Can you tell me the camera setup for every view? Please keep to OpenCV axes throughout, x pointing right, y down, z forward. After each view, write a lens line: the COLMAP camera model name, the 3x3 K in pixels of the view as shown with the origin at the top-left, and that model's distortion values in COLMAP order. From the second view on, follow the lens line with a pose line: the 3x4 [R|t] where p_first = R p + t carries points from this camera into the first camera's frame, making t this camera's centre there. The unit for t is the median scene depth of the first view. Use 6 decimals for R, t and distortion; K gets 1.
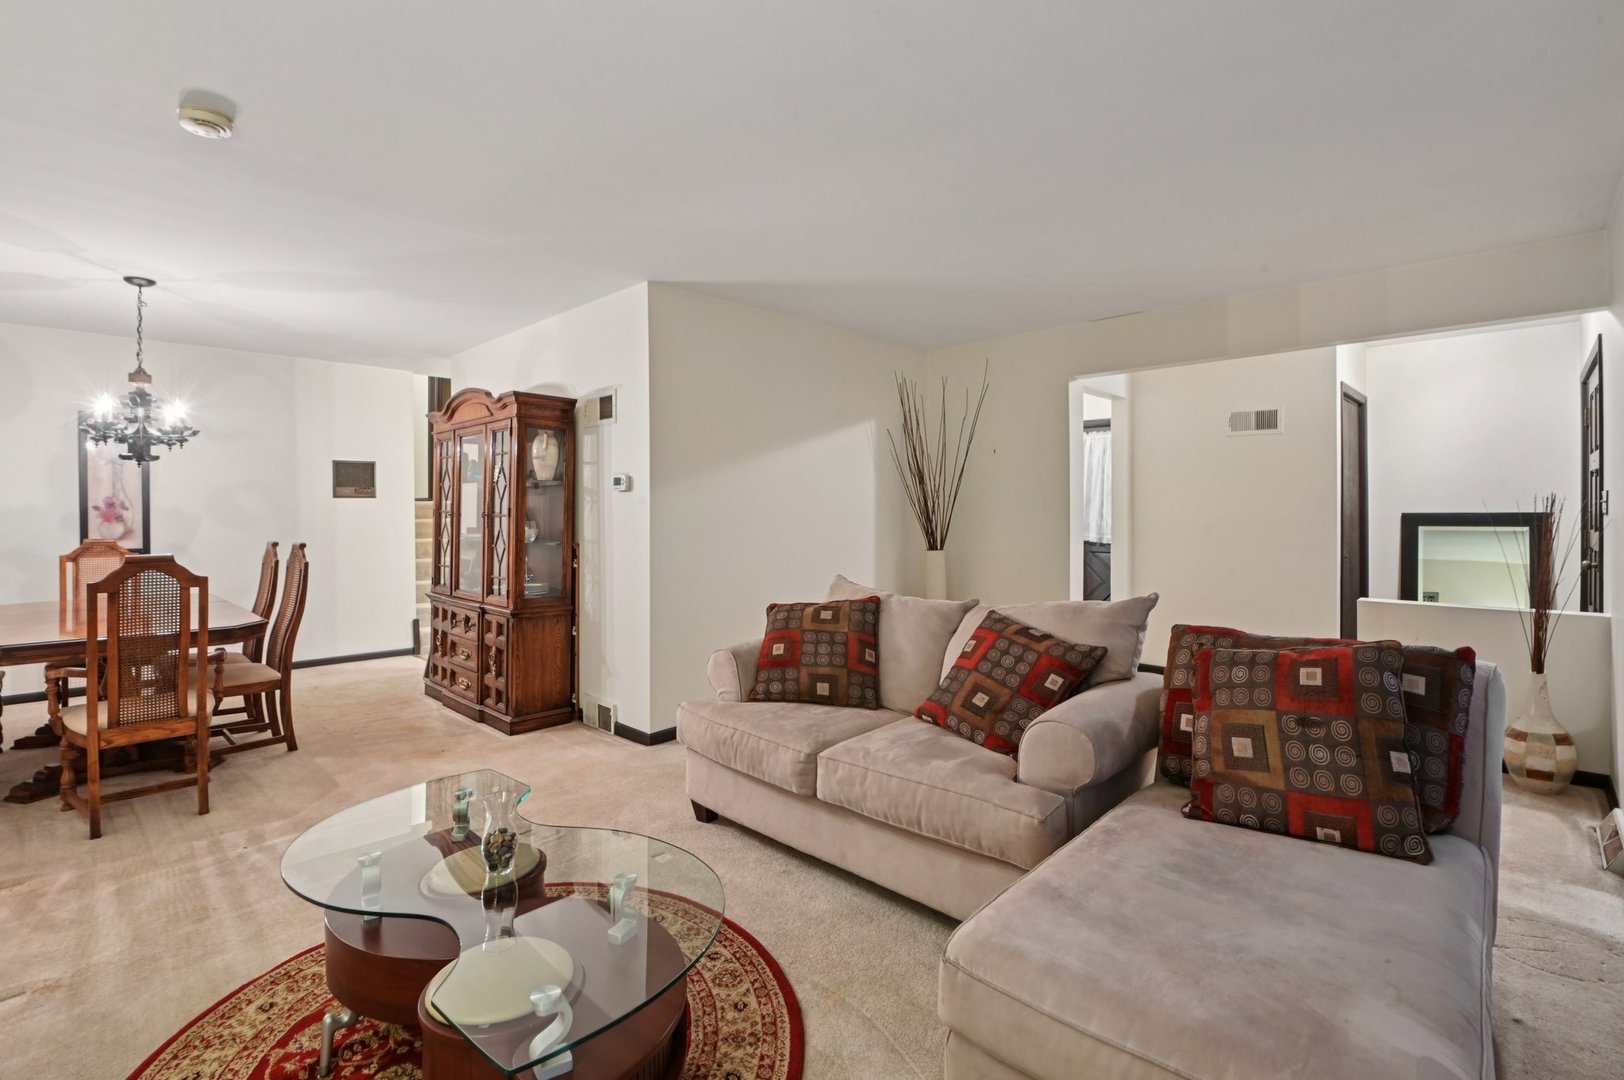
lens RADIAL K [[744.1, 0, 809.3], [0, 744.1, 522.1], [0, 0, 1]] dist [-0.014637, -0.003241]
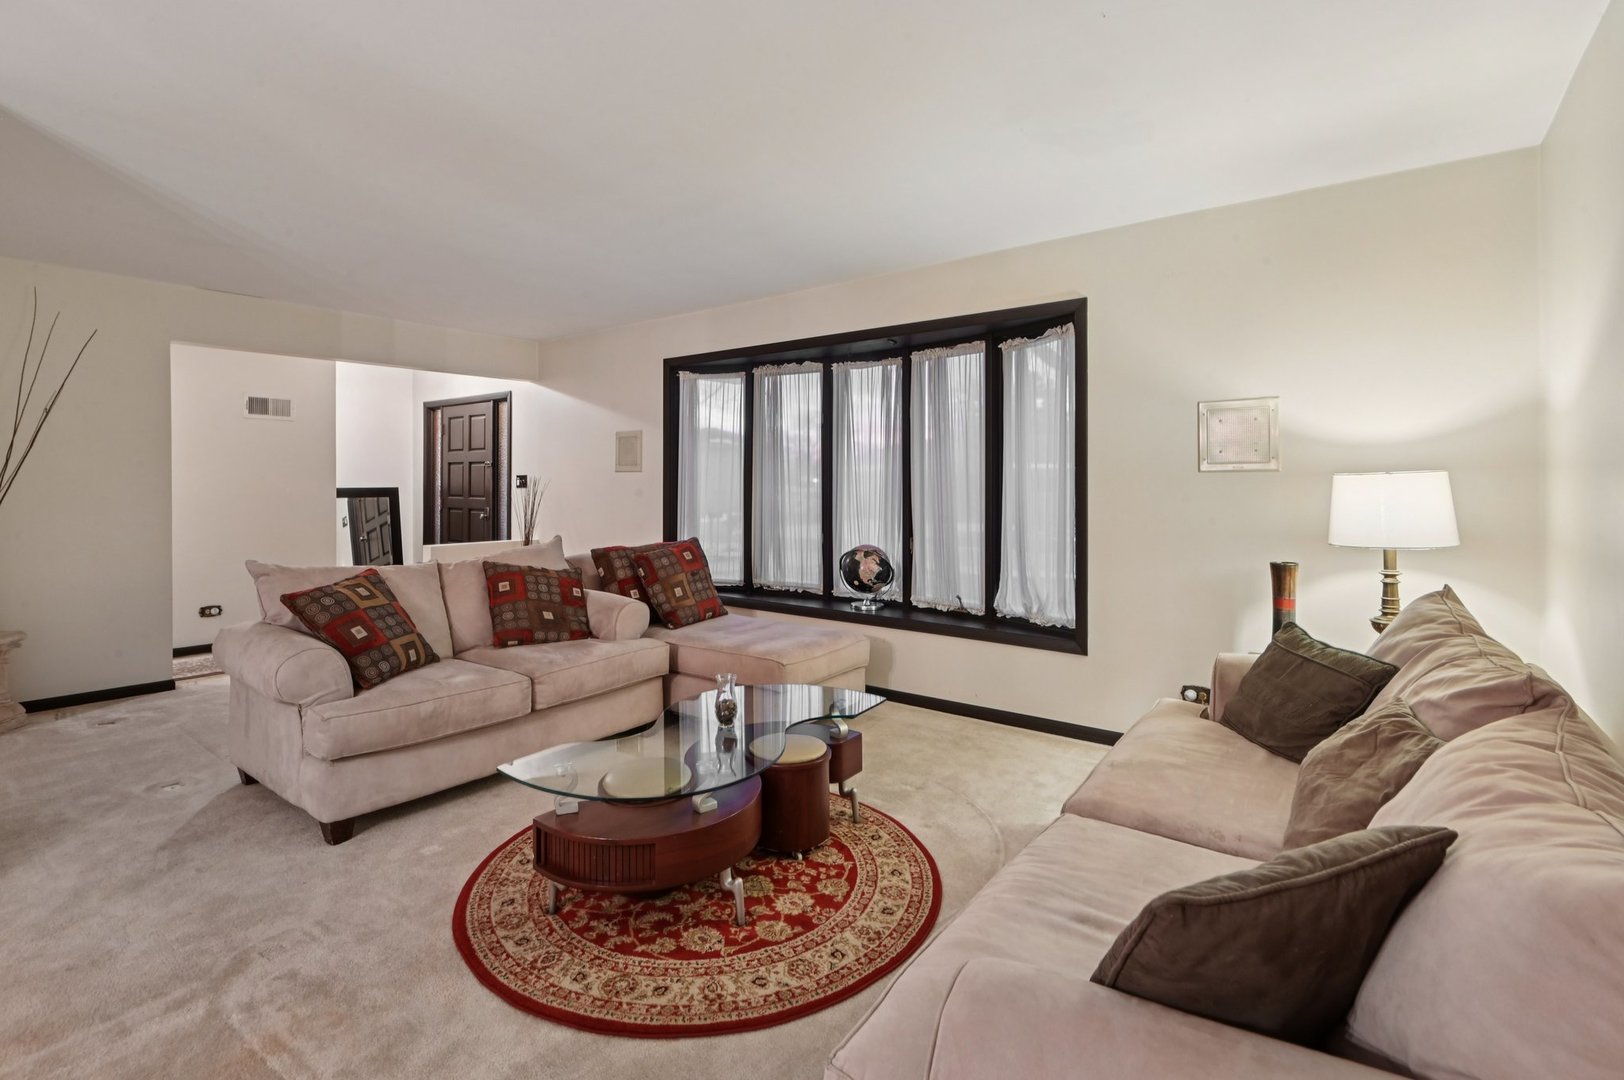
lens RADIAL K [[744.1, 0, 789.9], [0, 744.1, 498.1], [0, 0, 1]] dist [-0.014637, -0.003241]
pose [[-0.089460, -0.021383, 0.995761, -1.666573], [0.013063, 0.999658, 0.022640, -0.022335], [-0.995905, 0.015033, -0.089150, 0.867659]]
